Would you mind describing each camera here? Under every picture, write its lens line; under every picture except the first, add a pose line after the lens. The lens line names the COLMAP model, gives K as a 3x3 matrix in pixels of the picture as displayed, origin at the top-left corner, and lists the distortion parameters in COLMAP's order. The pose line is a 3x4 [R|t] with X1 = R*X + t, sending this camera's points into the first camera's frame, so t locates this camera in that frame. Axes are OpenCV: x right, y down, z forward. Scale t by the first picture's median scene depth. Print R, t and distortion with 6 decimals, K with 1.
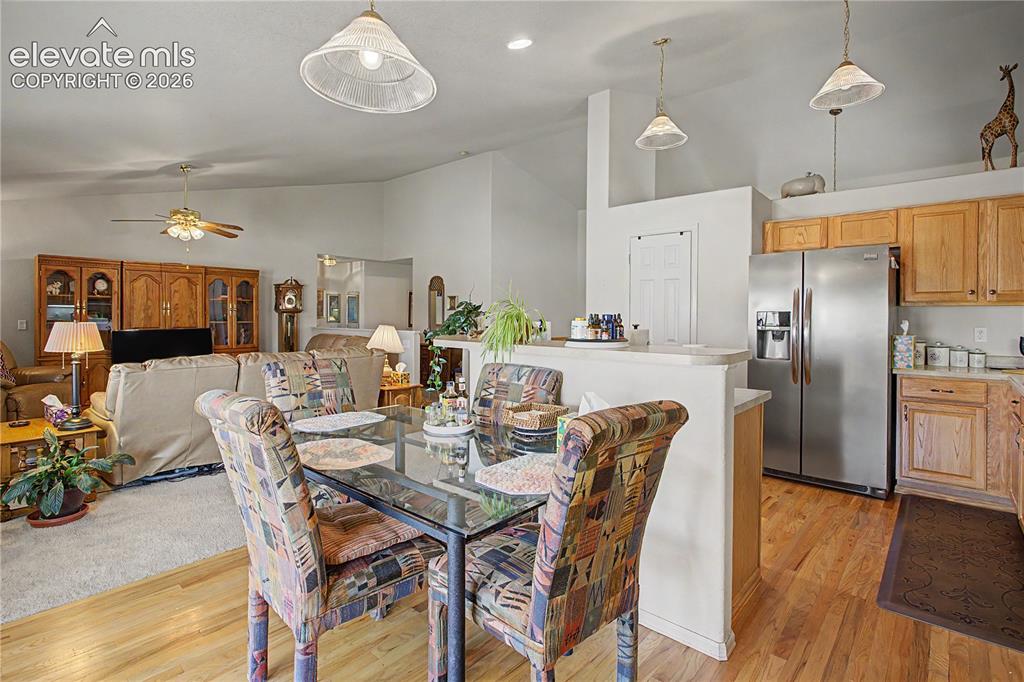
lens RADIAL K [[498.1, 0, 514.4], [0, 498.1, 315.2], [0, 0, 1]] dist [-0.000530, -0.000372]
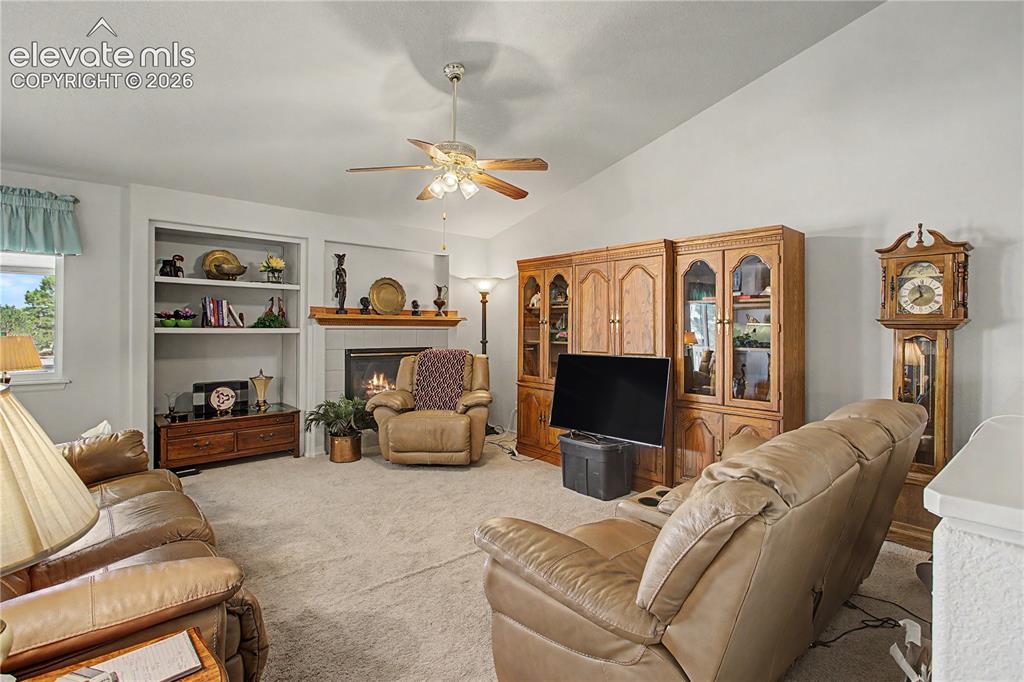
lens RADIAL K [[489.1, 0, 511.7], [0, 489.1, 328.2], [0, 0, 1]] dist [-0.000752, -0.000241]
pose [[-0.123382, -0.009202, -0.992317, -0.080457], [-0.009358, 0.999923, -0.008109, 0.000096], [0.992315, 0.008285, -0.123459, 0.770892]]
